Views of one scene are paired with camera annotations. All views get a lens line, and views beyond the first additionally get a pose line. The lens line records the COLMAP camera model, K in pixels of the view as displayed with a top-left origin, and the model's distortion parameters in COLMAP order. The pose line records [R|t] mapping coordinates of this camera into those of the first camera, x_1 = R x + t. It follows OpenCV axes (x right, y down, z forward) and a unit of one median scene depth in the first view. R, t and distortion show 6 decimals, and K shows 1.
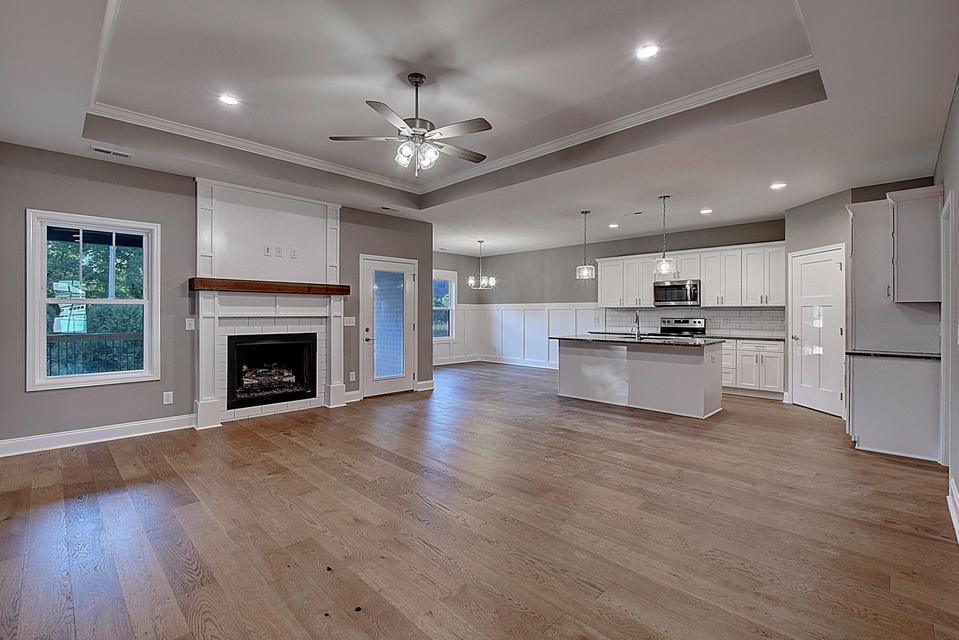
lens RADIAL K [[425.6, 0, 475.0], [0, 425.6, 312.2], [0, 0, 1]] dist [-0.000794, -0.004540]
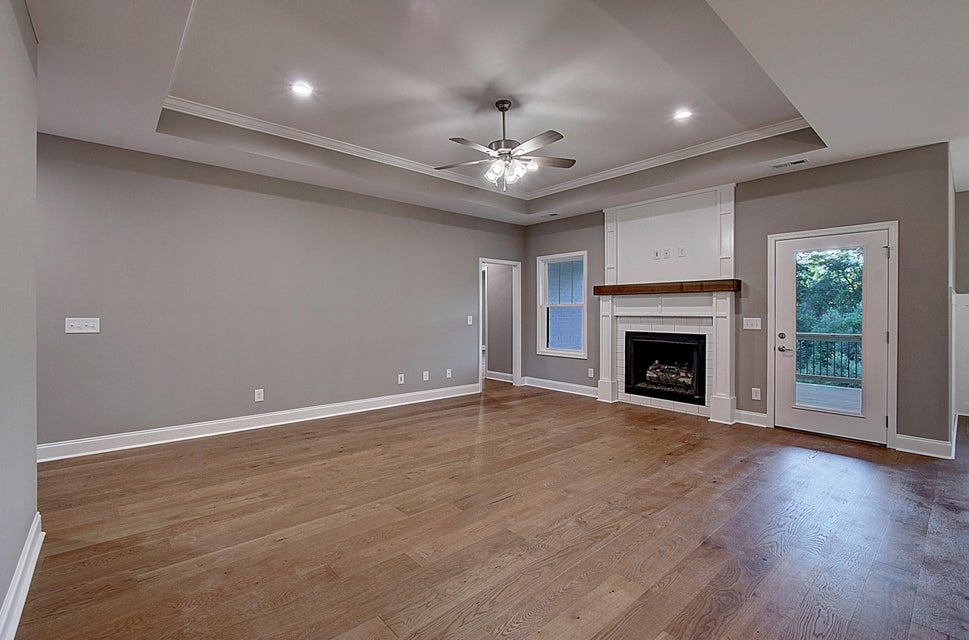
lens RADIAL K [[430.1, 0, 478.3], [0, 430.1, 312.9], [0, 0, 1]] dist [-0.000794, -0.004540]
pose [[-0.072910, 0.002276, -0.997336, 0.575976], [-0.000800, 0.999997, 0.002341, 0.000175], [0.997338, 0.000968, -0.072908, 0.583221]]
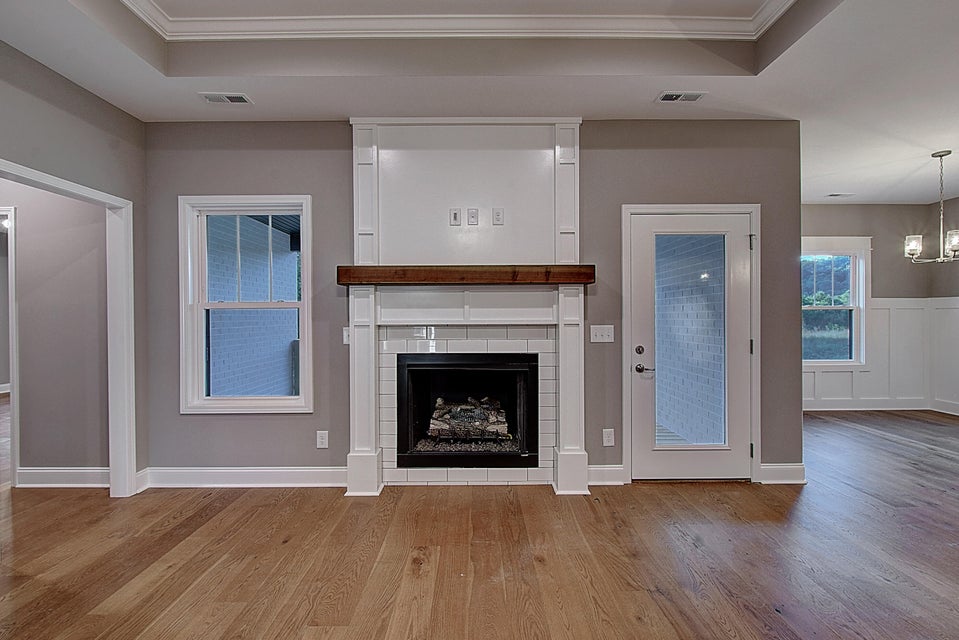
lens RADIAL K [[425.6, 0, 479.0], [0, 425.6, 317.5], [0, 0, 1]] dist [-0.000794, -0.004540]
pose [[0.708599, -0.001472, -0.705610, -0.028874], [0.006844, 0.999965, 0.004787, -0.002408], [0.705579, -0.008222, 0.708584, 0.544096]]
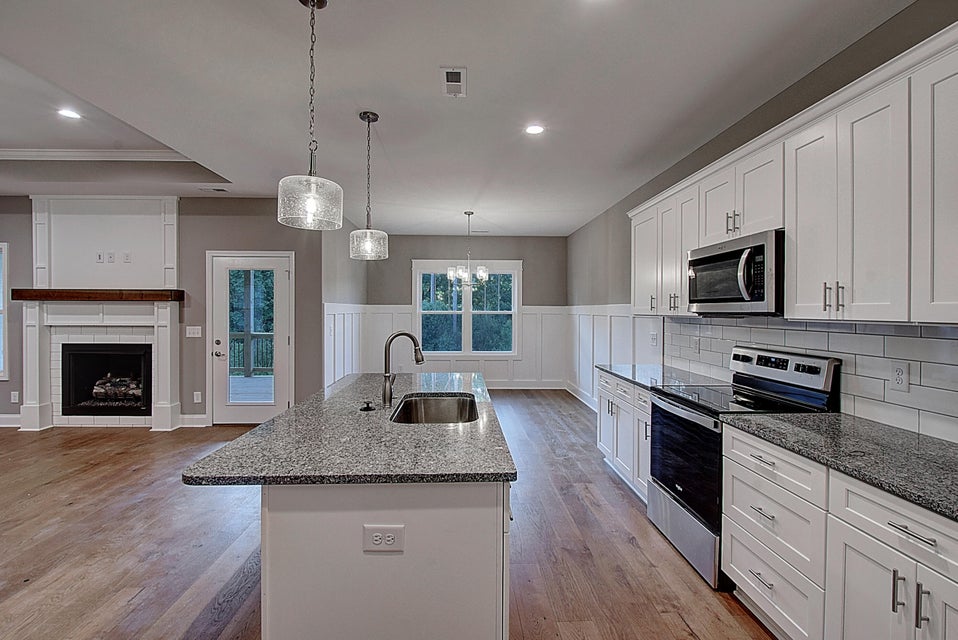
lens RADIAL K [[422.3, 0, 477.2], [0, 422.3, 312.3], [0, 0, 1]] dist [-0.016595, -0.000223]
pose [[0.735670, 0.004943, -0.677322, 0.726723], [-0.001975, 0.999985, 0.005152, -0.023807], [0.677337, -0.002453, 0.735669, 0.816970]]
